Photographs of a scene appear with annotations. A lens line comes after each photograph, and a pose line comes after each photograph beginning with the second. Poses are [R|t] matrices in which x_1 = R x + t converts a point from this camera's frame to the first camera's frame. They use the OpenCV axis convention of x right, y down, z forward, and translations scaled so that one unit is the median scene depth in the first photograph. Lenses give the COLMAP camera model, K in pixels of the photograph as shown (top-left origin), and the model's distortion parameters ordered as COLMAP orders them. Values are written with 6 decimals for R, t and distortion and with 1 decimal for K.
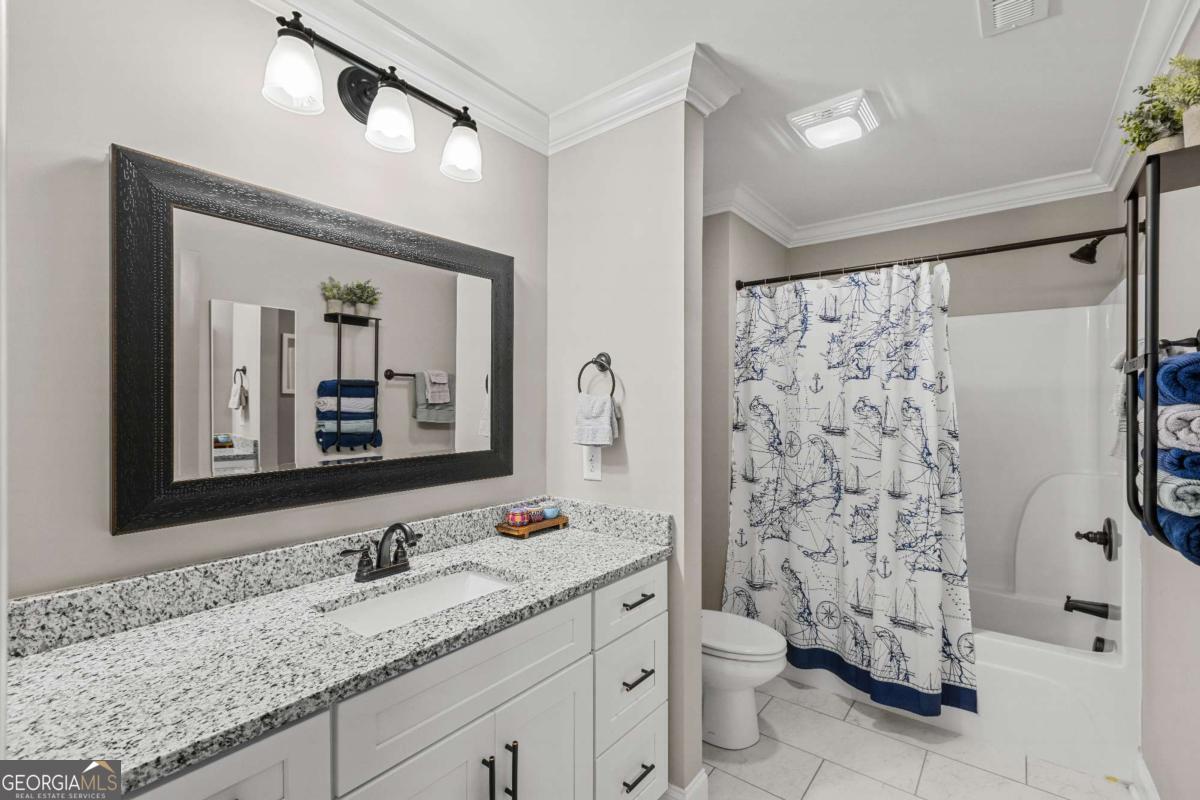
lens RADIAL K [[534.7, 0, 589.9], [0, 534.7, 403.6], [0, 0, 1]] dist [-0.000526, -0.000095]
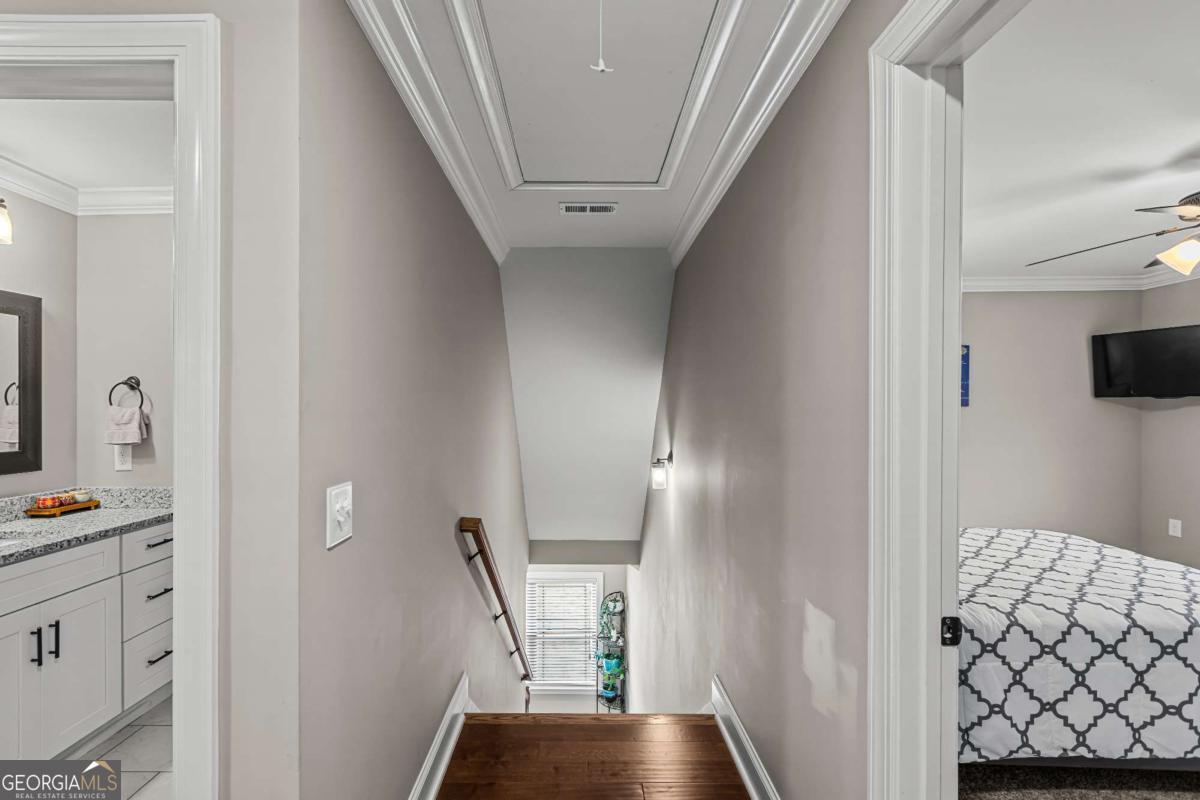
lens RADIAL K [[556.0, 0, 581.3], [0, 556.0, 411.7], [0, 0, 1]] dist [0.000192, -0.000655]
pose [[0.783294, -0.004152, 0.621638, 0.039839], [0.002629, 0.999991, 0.003366, -0.007053], [-0.621646, -0.001002, 0.783298, -0.849787]]
